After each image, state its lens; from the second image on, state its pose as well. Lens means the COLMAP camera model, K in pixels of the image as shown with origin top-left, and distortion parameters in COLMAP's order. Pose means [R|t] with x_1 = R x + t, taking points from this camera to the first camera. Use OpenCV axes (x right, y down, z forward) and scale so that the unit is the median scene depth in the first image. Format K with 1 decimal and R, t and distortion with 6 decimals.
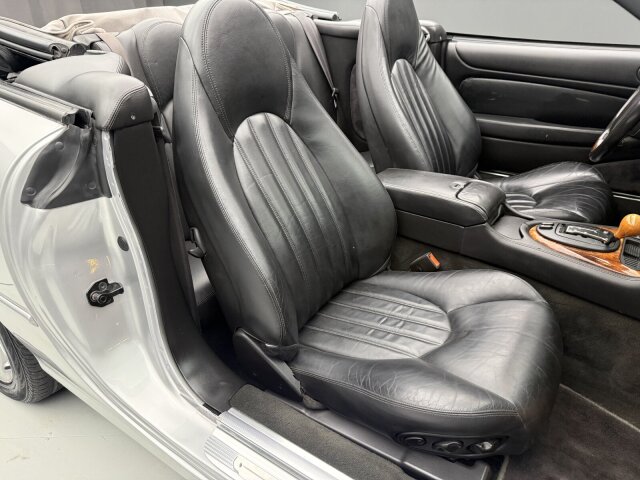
lens RADIAL K [[453.4, 0, 320.0], [0, 453.4, 240.0], [0, 0, 1]] dist [-0.005855, -0.004963]
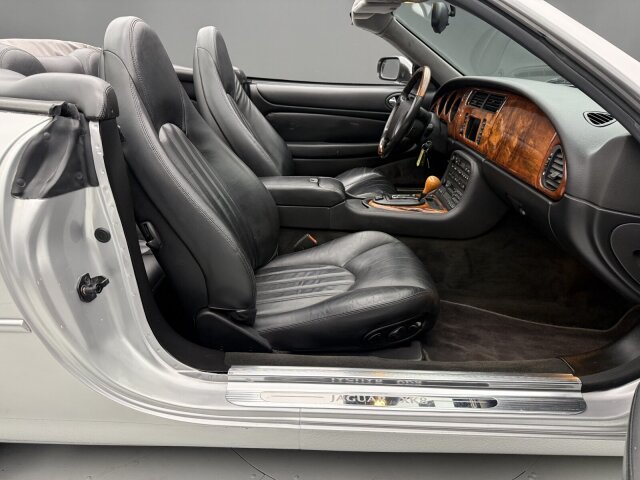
lens RADIAL K [[450.0, 0, 320.0], [0, 450.0, 240.0], [0, 0, 1]] dist [0.112685, -0.162704]
pose [[0.834538, -0.162928, 0.526309, -0.495135], [0.232679, 0.970129, -0.068626, 0.176029], [-0.499406, 0.179732, 0.847520, -0.102671]]
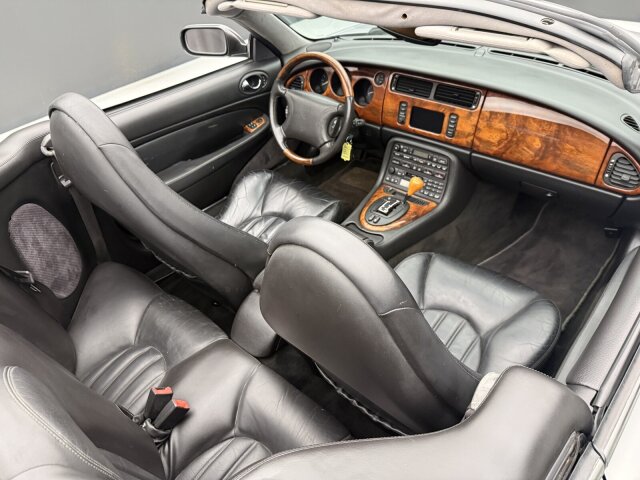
lens RADIAL K [[450.0, 0, 320.0], [0, 450.0, 240.0], [0, 0, 1]] dist [0.112685, -0.162704]
pose [[0.115370, -0.602915, 0.789420, -0.726128], [0.527541, 0.710575, 0.465600, -0.817000], [-0.841659, 0.362735, 0.400041, 0.722495]]
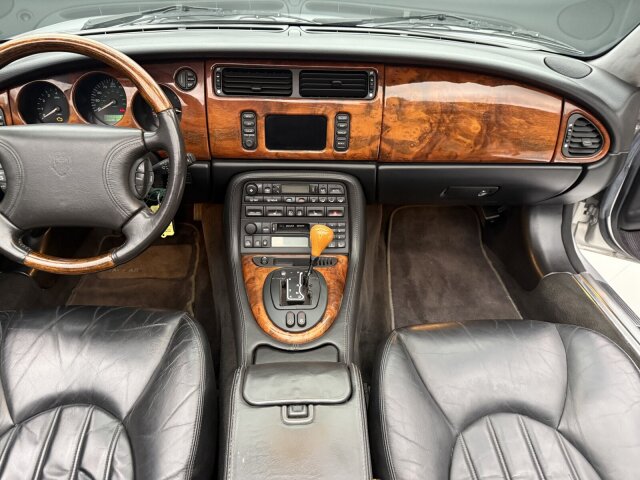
lens RADIAL K [[450.0, 0, 320.0], [0, 450.0, 240.0], [0, 0, 1]] dist [0.112685, -0.162704]
pose [[-0.598179, -0.432626, 0.674549, 0.052606], [0.376481, 0.591360, 0.713130, -0.706389], [-0.707420, 0.680535, -0.190864, 1.194748]]
